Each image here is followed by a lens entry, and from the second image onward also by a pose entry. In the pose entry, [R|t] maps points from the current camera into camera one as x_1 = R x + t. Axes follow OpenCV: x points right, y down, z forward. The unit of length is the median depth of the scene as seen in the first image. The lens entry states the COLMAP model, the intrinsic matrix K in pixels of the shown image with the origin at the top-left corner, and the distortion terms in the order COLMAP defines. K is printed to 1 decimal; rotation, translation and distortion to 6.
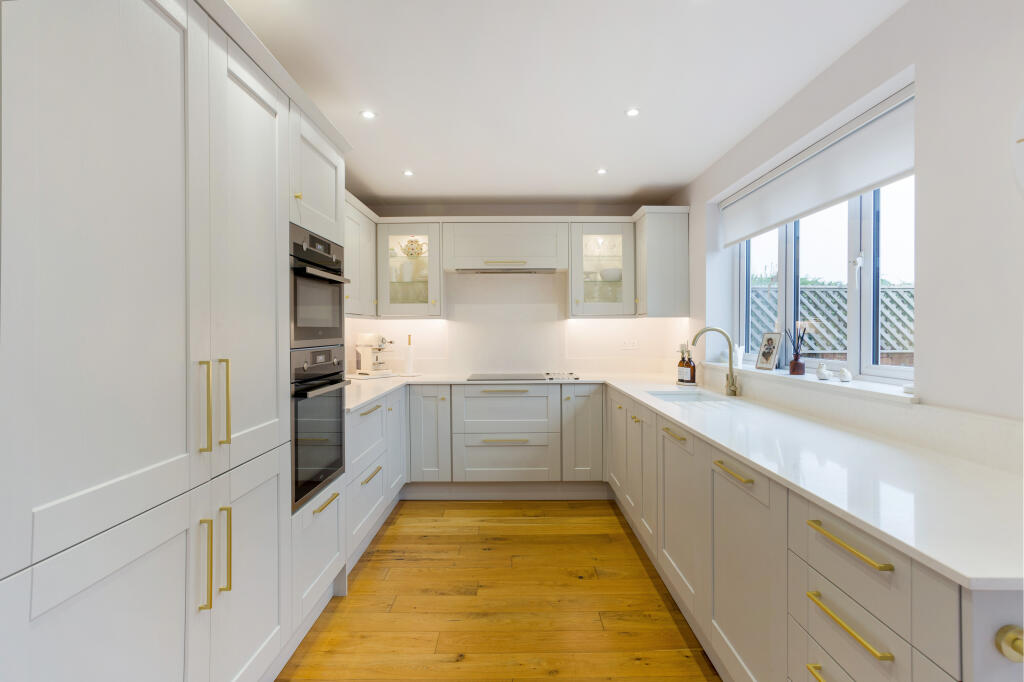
lens RADIAL K [[535.3, 0, 512.7], [0, 535.3, 348.2], [0, 0, 1]] dist [-0.015867, 0.002591]
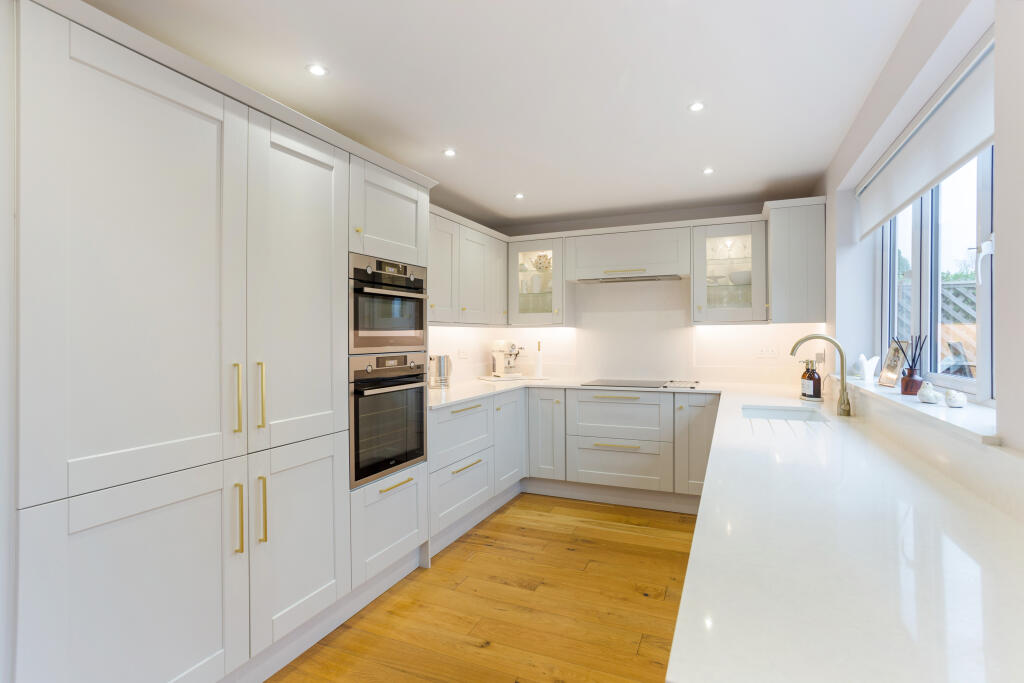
lens RADIAL K [[498.3, 0, 509.1], [0, 498.3, 342.1], [0, 0, 1]] dist [-0.008107, 0.004525]
pose [[0.913317, 0.002892, -0.407240, 0.208848], [-0.011413, 0.999764, -0.018497, -0.005676], [0.407090, 0.021541, 0.913134, 0.054941]]
